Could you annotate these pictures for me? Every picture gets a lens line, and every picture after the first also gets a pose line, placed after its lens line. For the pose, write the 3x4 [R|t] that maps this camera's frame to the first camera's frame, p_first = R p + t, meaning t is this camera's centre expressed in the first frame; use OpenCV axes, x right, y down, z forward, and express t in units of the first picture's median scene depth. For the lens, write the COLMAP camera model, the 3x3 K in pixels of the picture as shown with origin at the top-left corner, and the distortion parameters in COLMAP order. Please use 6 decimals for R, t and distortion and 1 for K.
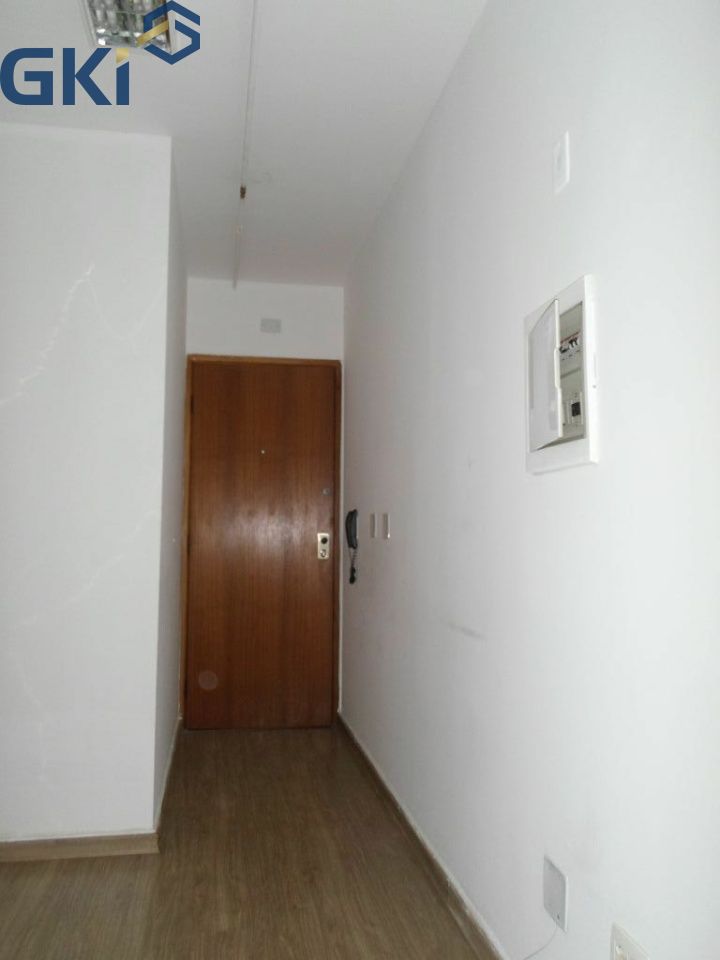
lens RADIAL K [[747.7, 0, 366.3], [0, 747.7, 478.8], [0, 0, 1]] dist [-0.013340, -0.013710]
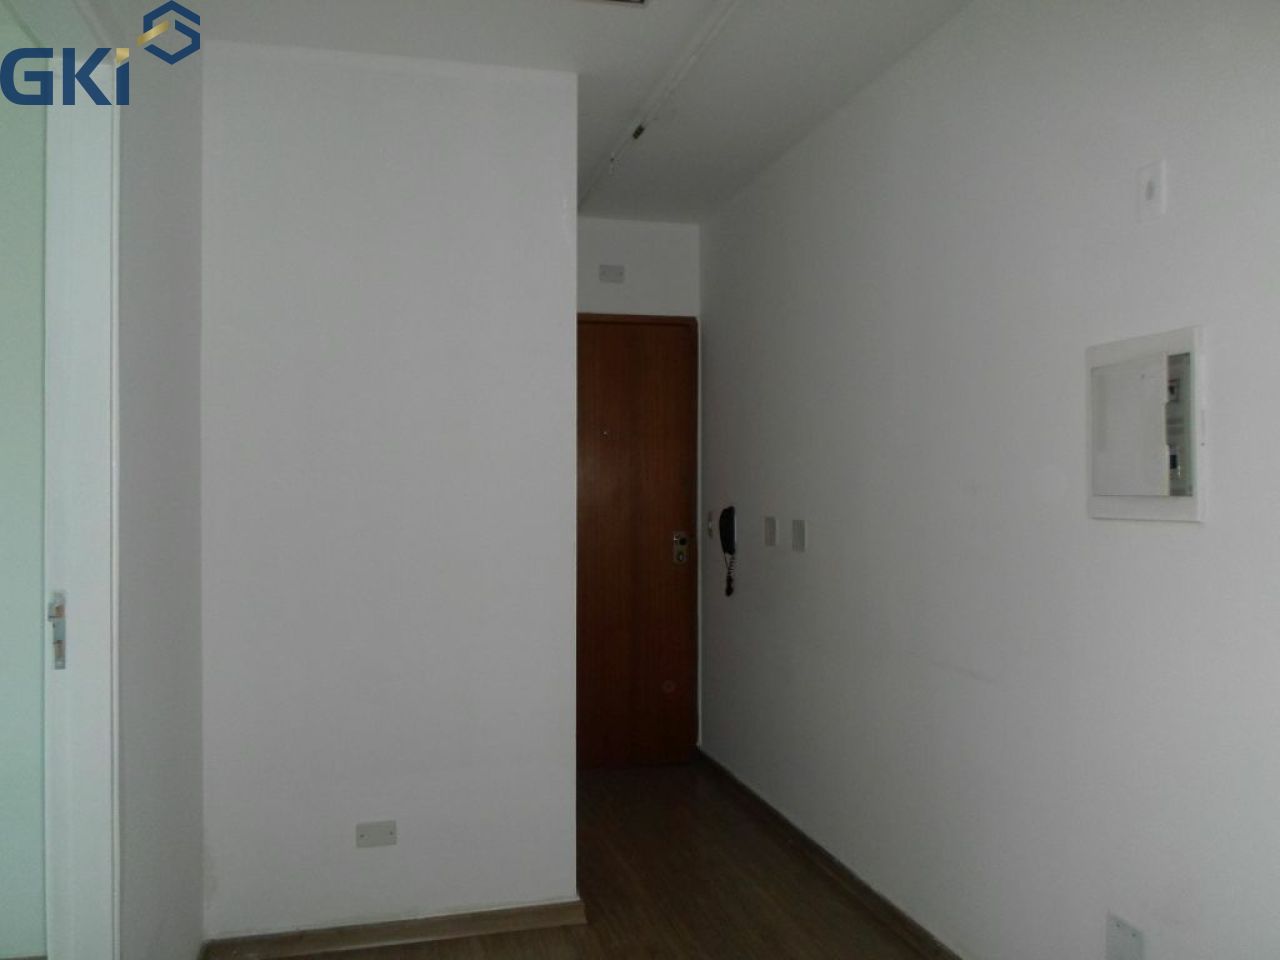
lens RADIAL K [[996.9, 0, 640.0], [0, 996.9, 480.0], [0, 0, 1]] dist [-0.013340, -0.013710]
pose [[0.997303, -0.005143, 0.073212, -0.222975], [0.000257, 0.997780, 0.066593, -0.069766], [-0.073392, -0.066394, 0.995091, -0.098109]]
